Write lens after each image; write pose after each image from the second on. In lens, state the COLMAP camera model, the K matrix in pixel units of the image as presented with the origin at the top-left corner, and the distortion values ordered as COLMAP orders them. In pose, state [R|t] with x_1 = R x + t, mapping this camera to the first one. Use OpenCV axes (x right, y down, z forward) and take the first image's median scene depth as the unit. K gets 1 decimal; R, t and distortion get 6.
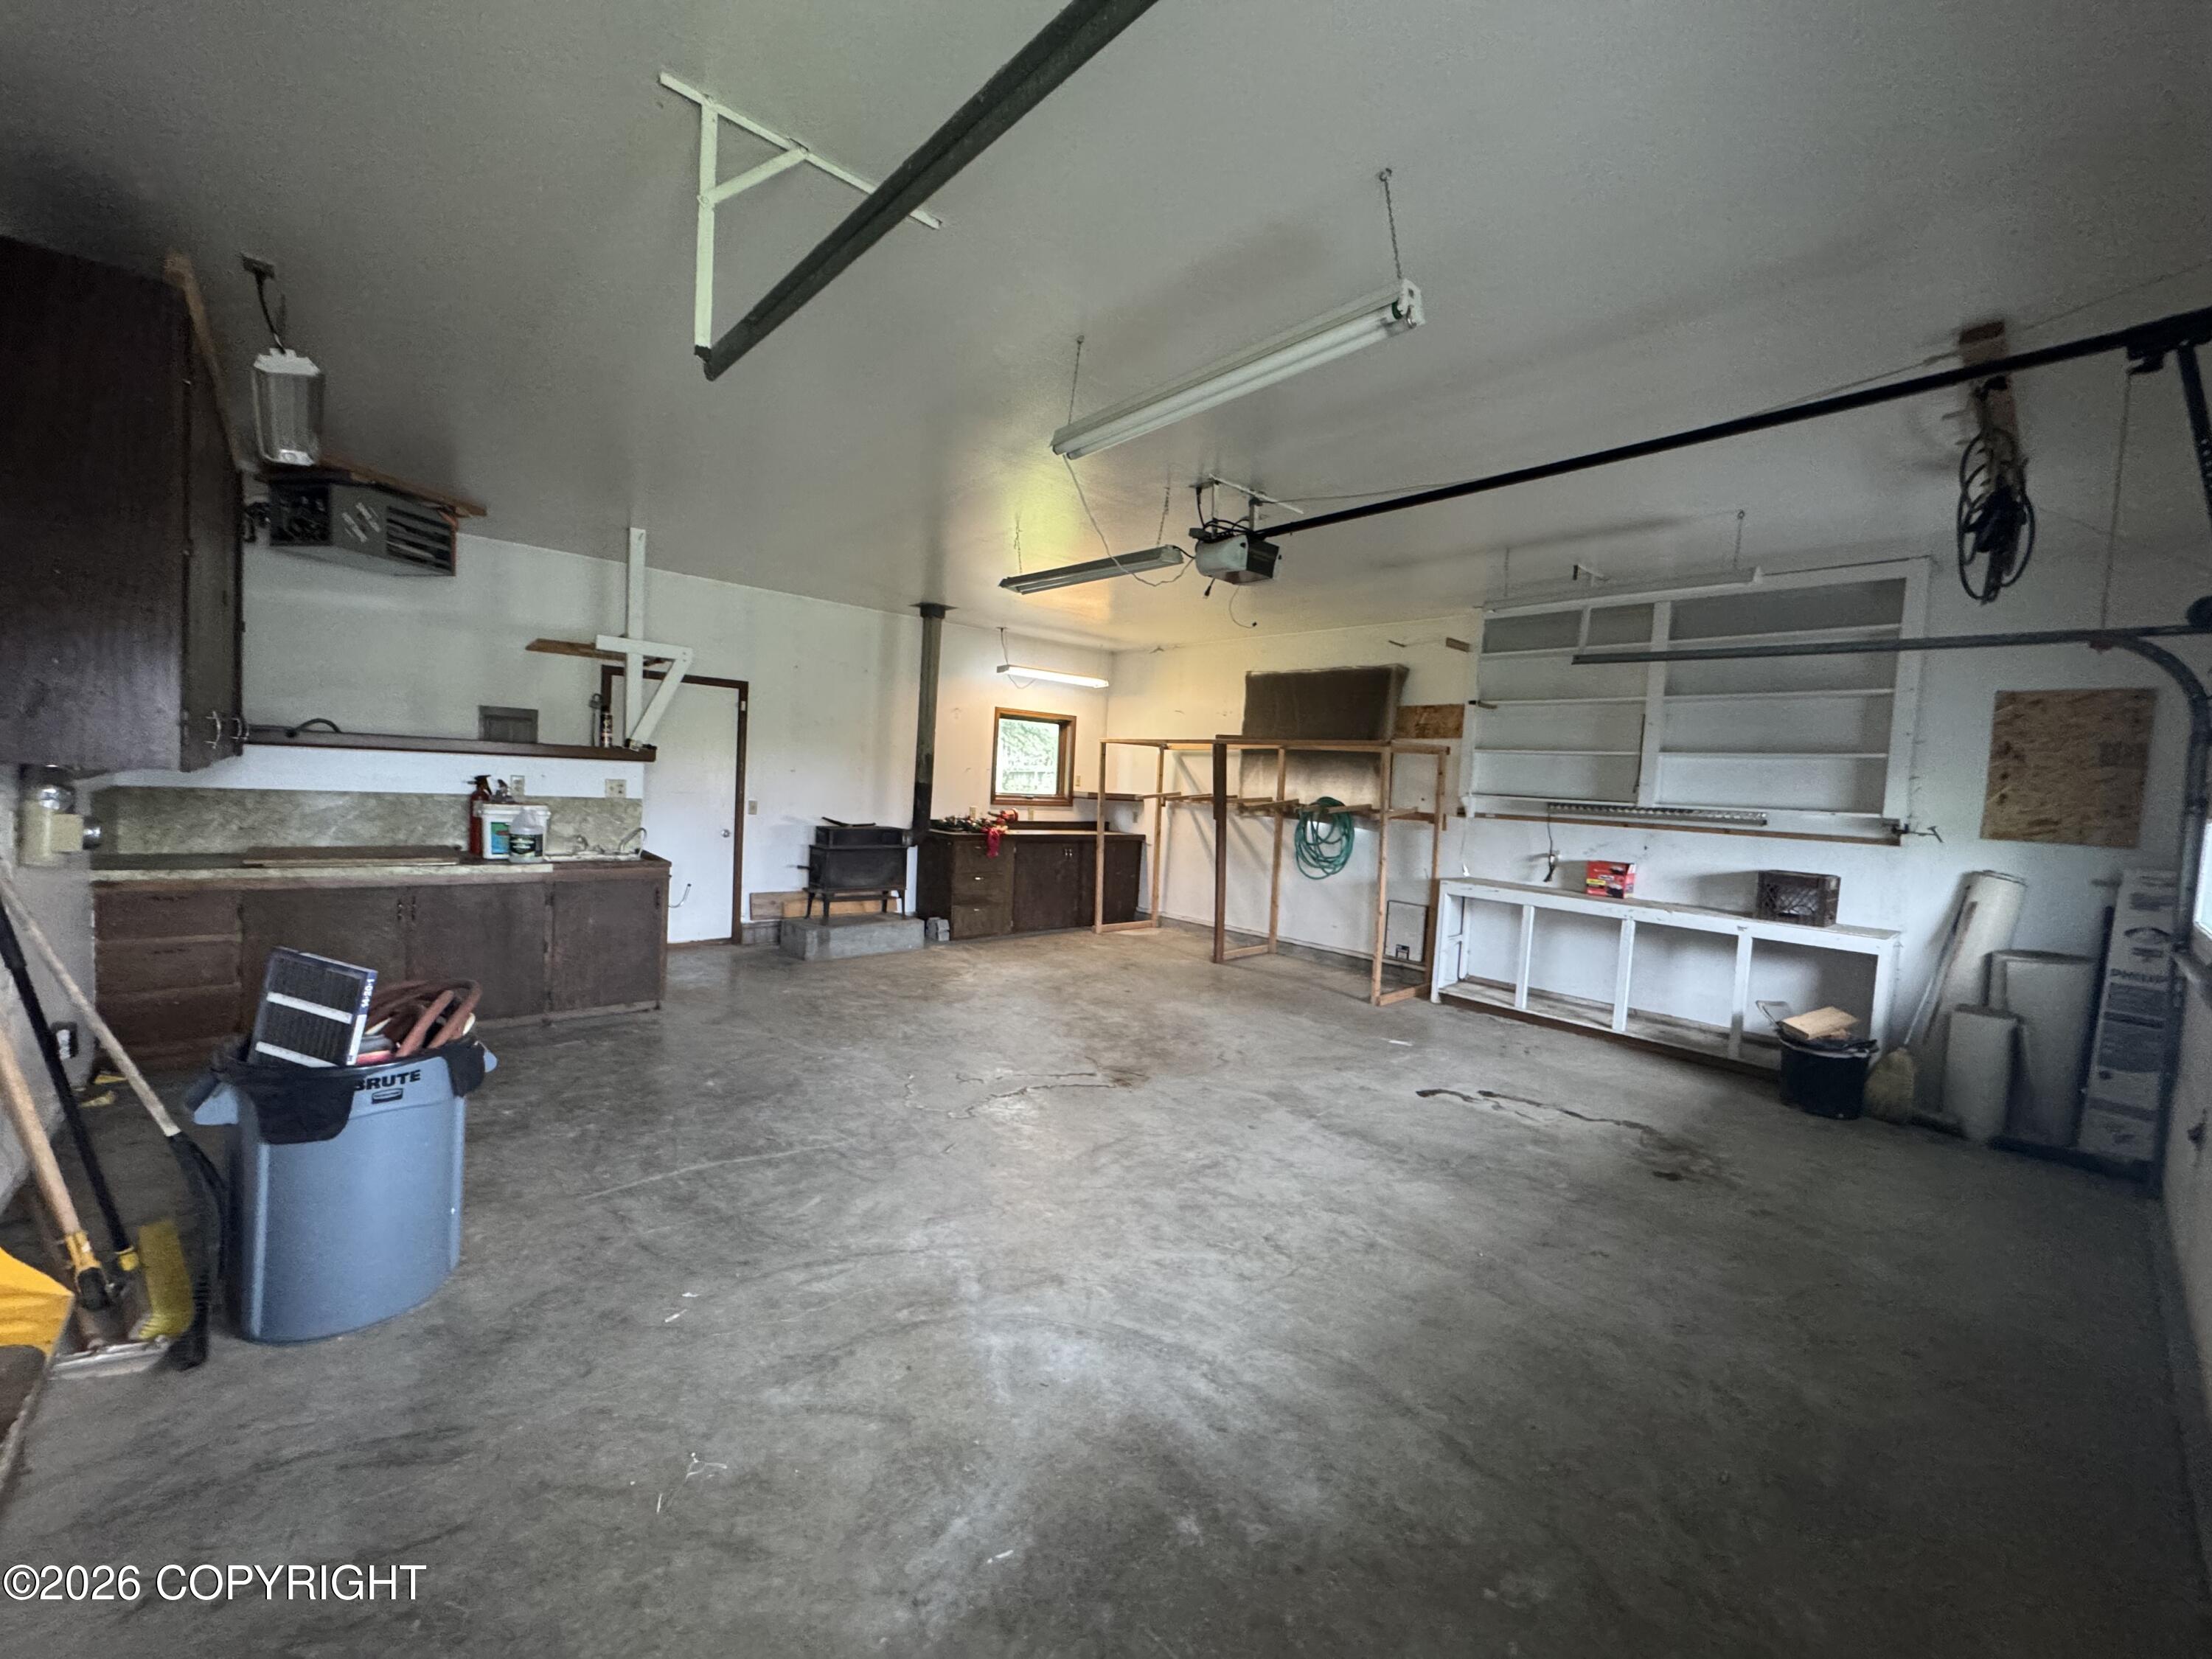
lens RADIAL K [[880.9, 0, 1106.0], [0, 880.9, 829.5], [0, 0, 1]] dist [-0.002279, -0.000063]
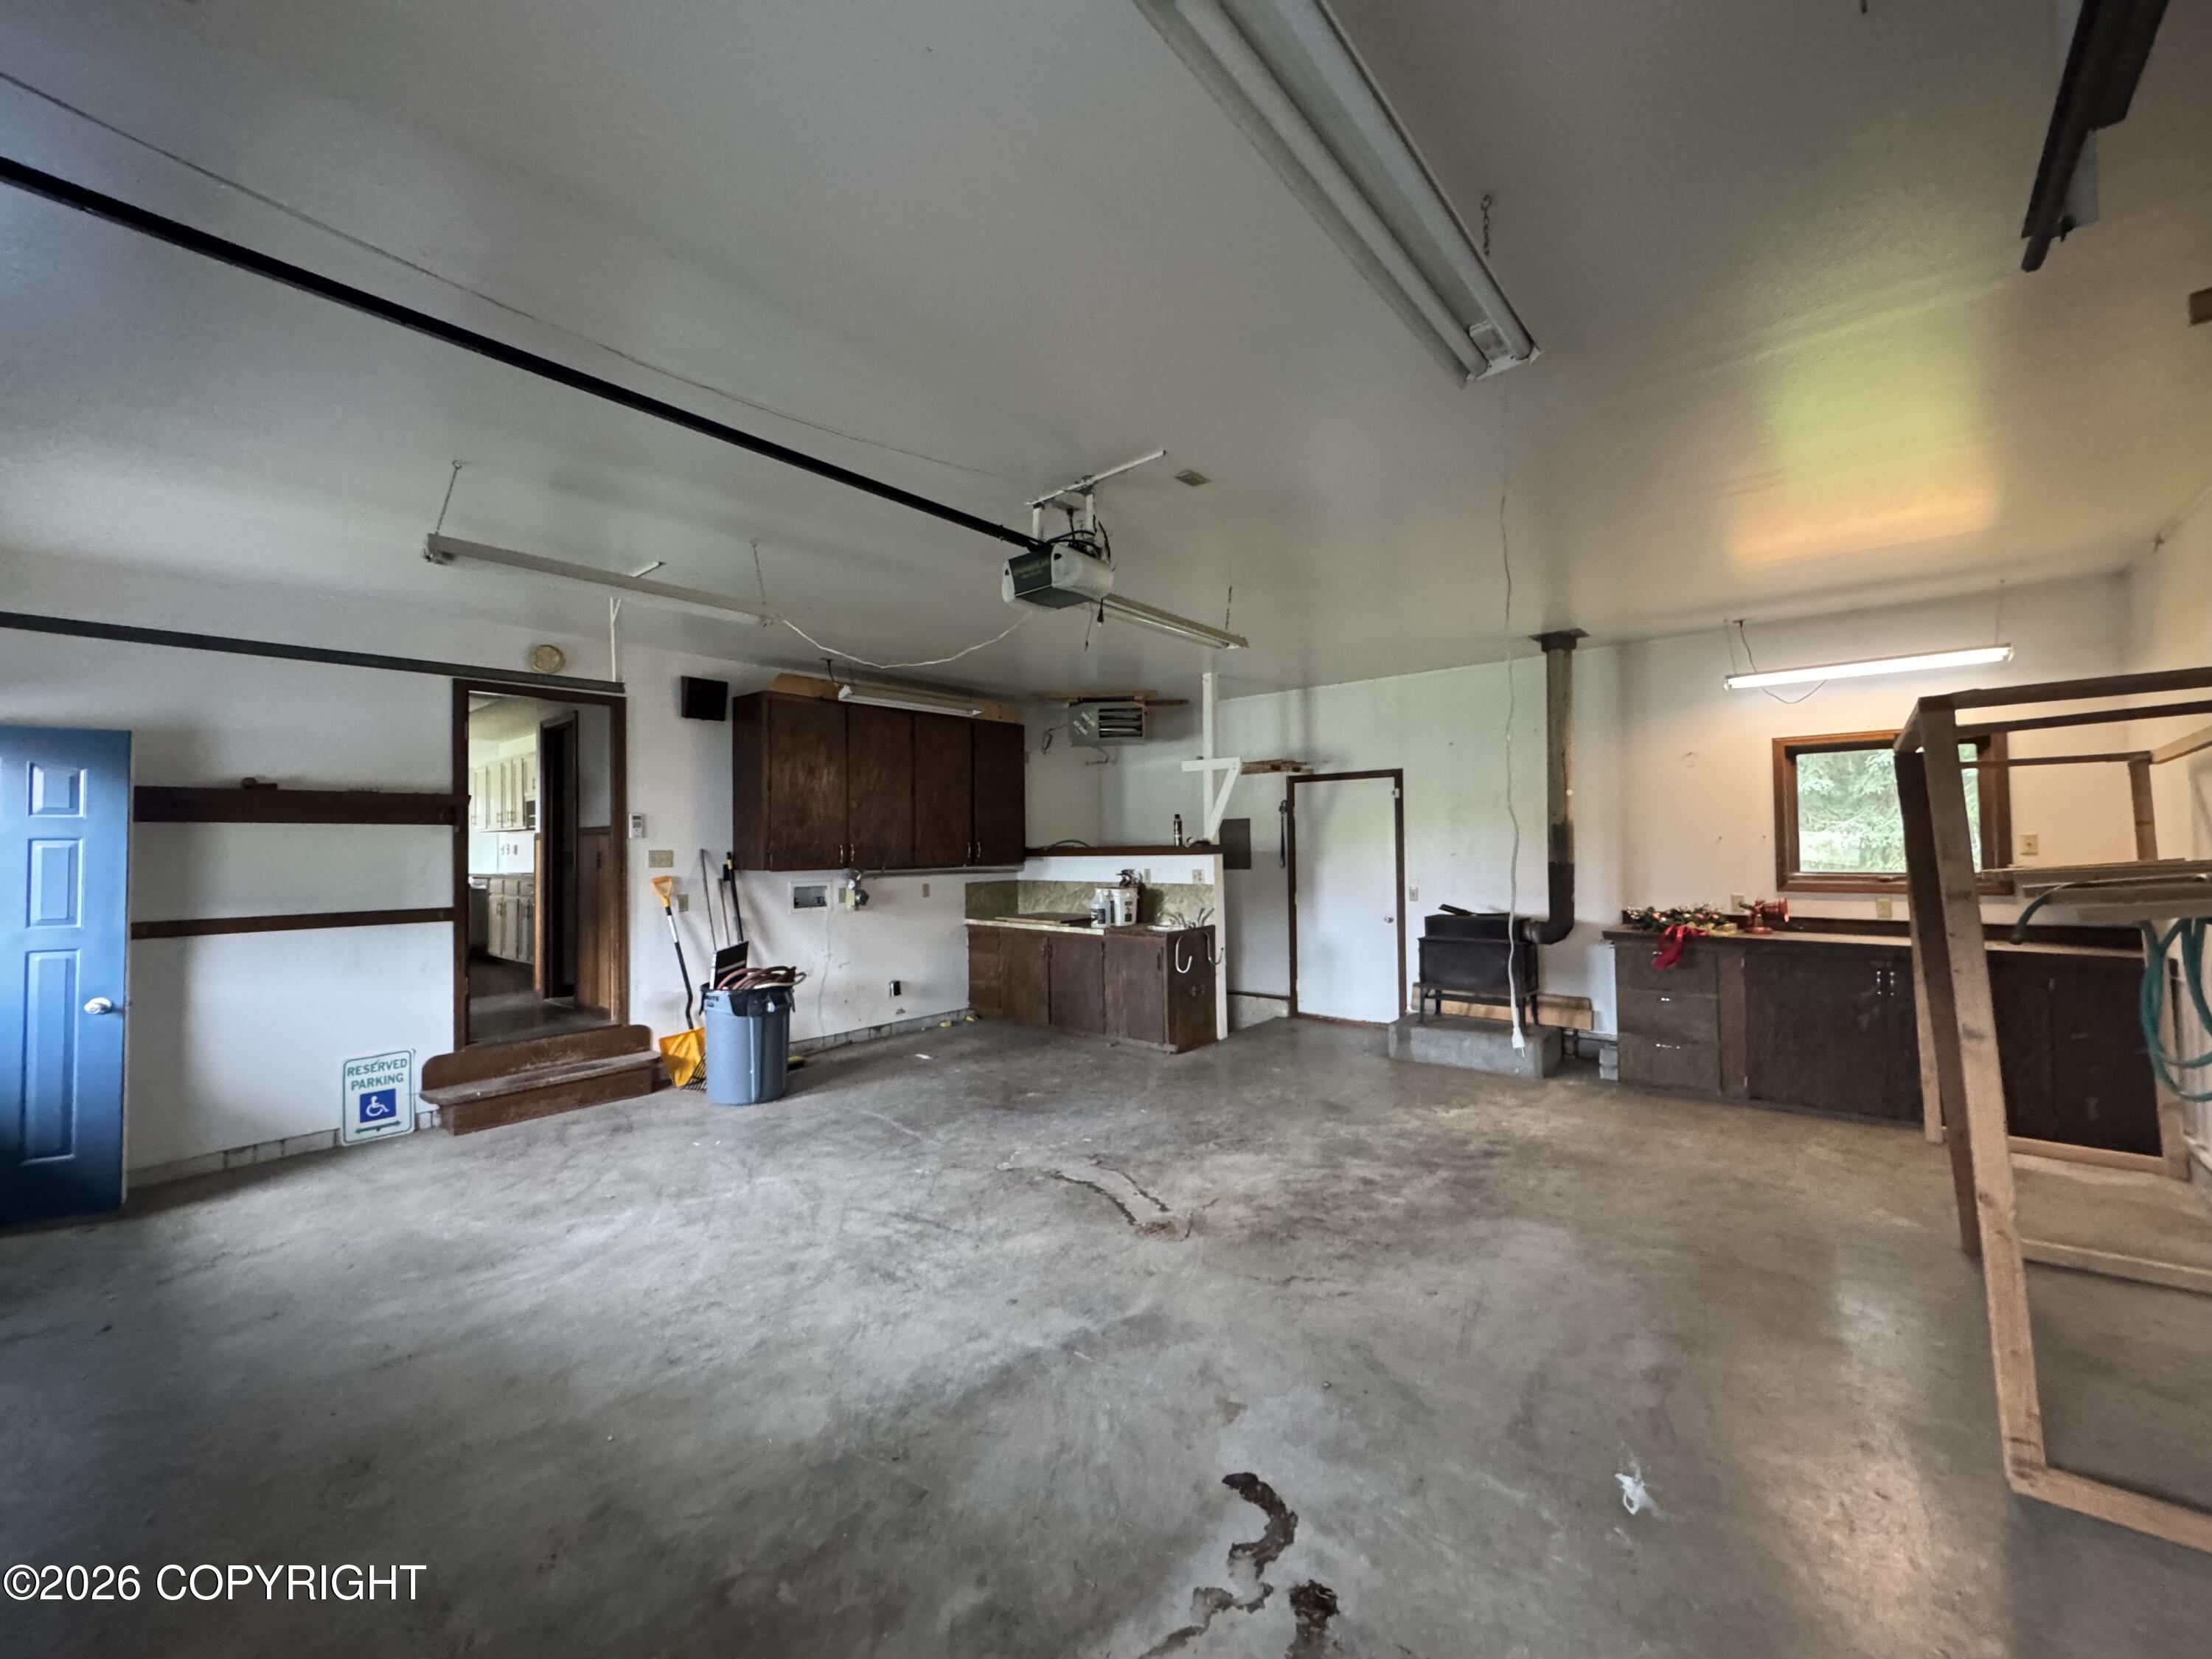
lens RADIAL K [[880.9, 0, 1106.0], [0, 880.9, 829.5], [0, 0, 1]] dist [-0.002279, -0.000063]
pose [[0.129287, -0.077547, -0.988570, 0.850543], [-0.037743, 0.995830, -0.083053, -0.004176], [0.990889, 0.048049, 0.125821, 0.861409]]
